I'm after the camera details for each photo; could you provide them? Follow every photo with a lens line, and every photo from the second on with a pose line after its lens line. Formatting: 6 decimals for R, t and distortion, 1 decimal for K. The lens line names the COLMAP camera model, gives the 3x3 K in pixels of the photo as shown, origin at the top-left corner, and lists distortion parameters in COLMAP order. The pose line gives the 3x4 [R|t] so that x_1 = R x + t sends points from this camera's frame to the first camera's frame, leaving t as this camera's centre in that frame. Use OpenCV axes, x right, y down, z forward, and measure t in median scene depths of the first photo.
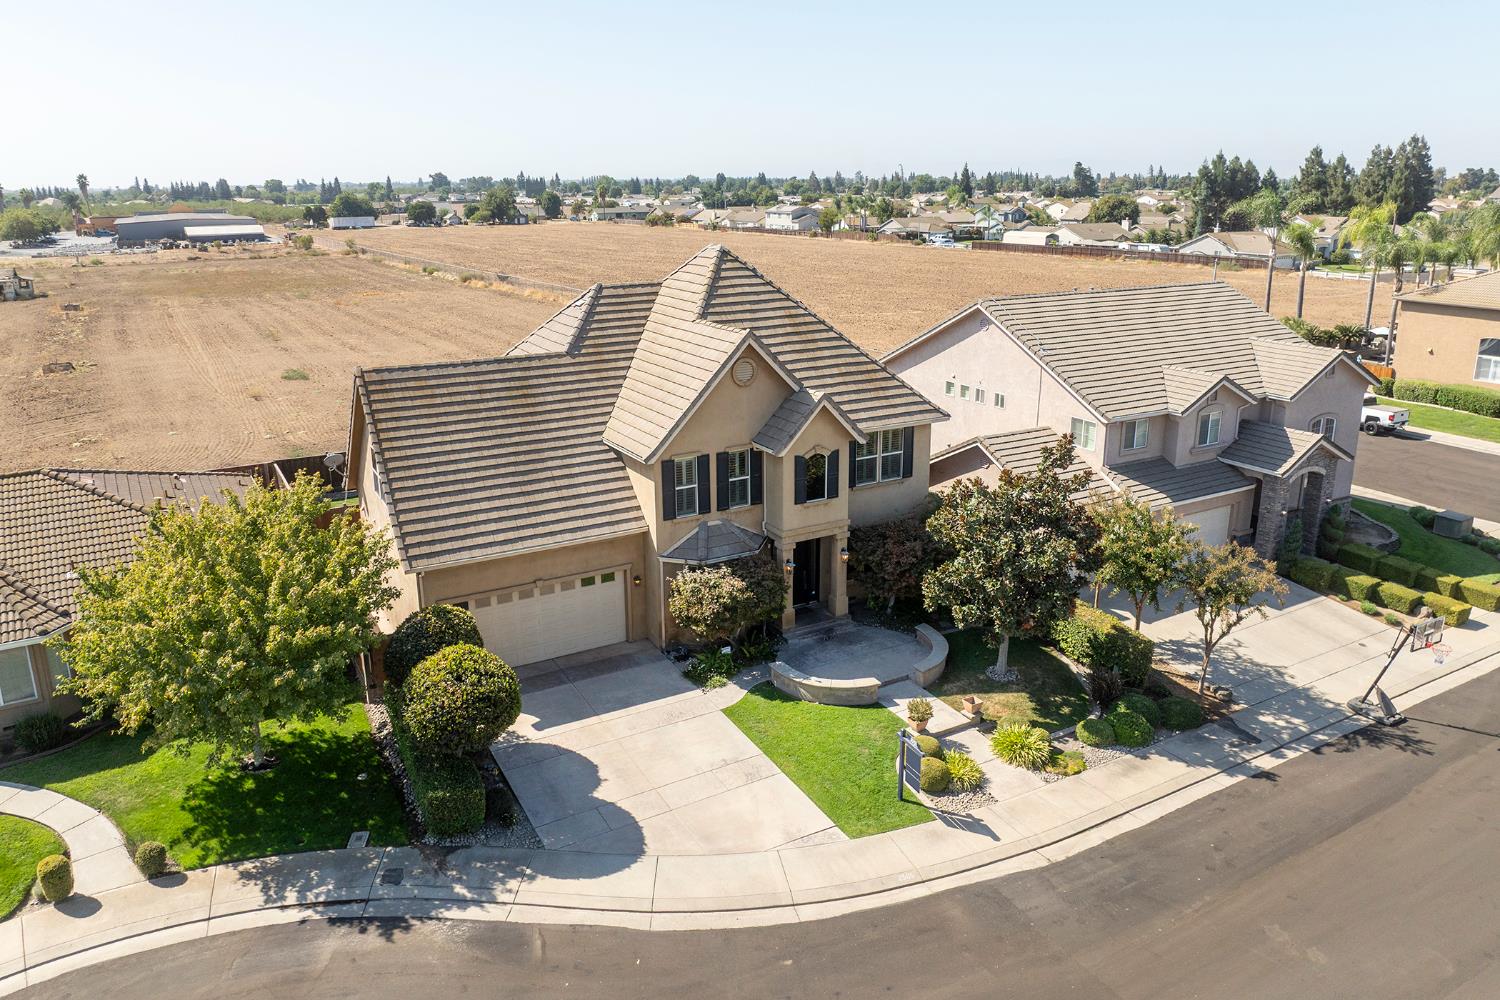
lens RADIAL K [[1079.7, 0, 772.7], [0, 1079.7, 506.8], [0, 0, 1]] dist [-0.031316, 0.002496]
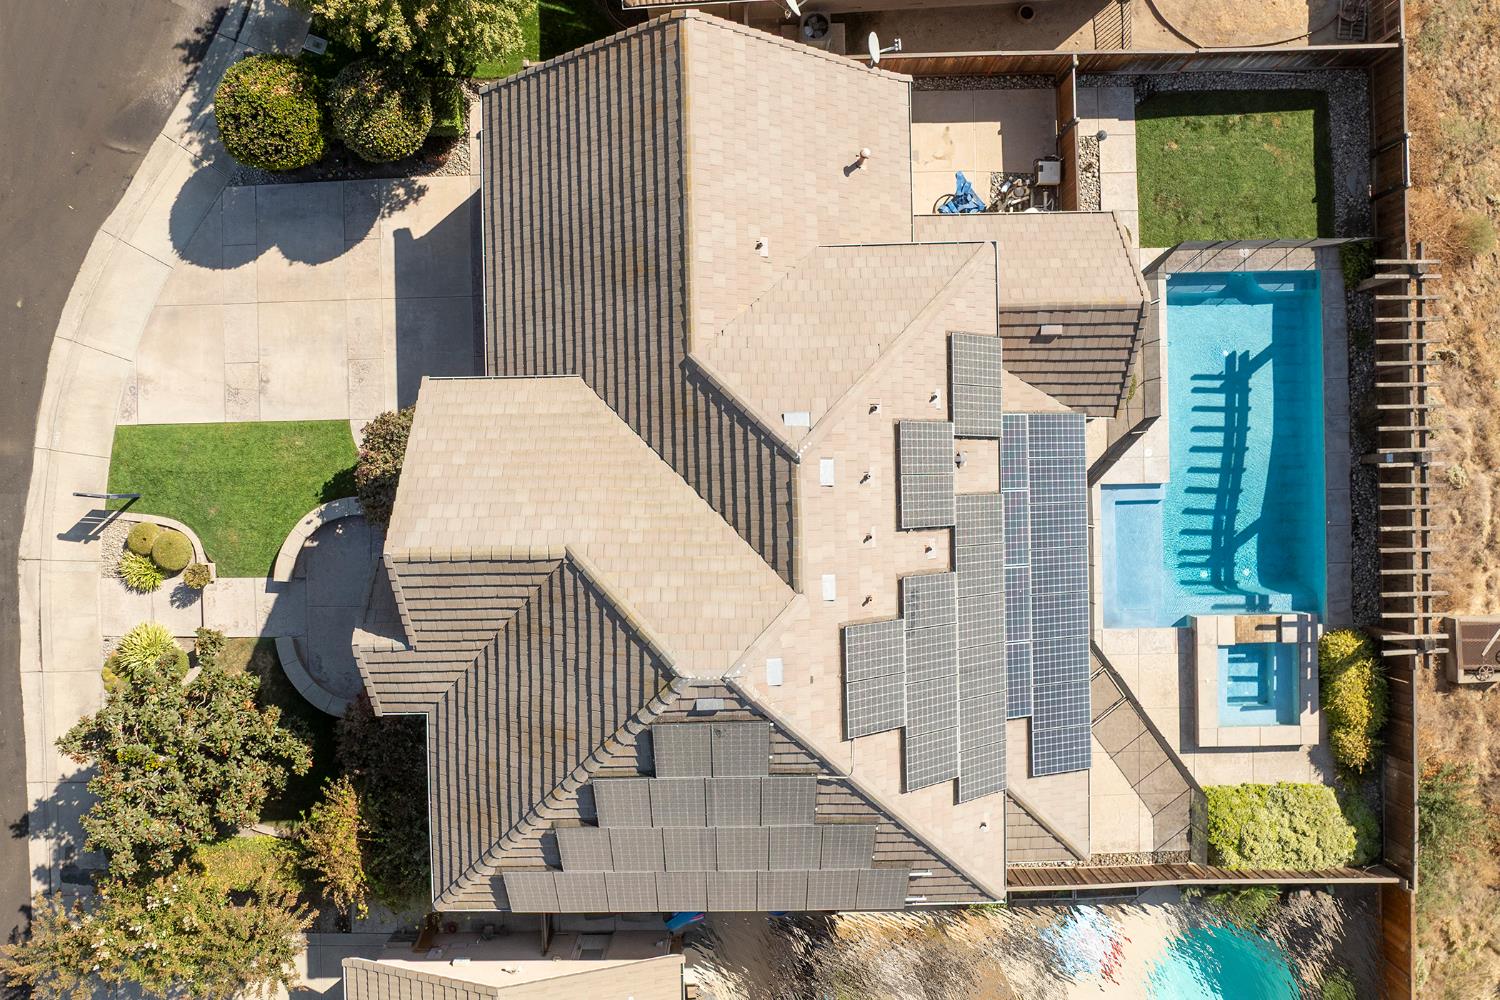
lens RADIAL K [[1318.3, 0, 634.2], [0, 1318.3, 502.2], [0, 0, 1]] dist [-0.057250, -0.002396]
pose [[-0.494794, 0.867699, 0.047718, -0.149839], [-0.207672, -0.171386, 0.963068, -0.889380], [0.843831, 0.466610, 0.264998, 0.868805]]
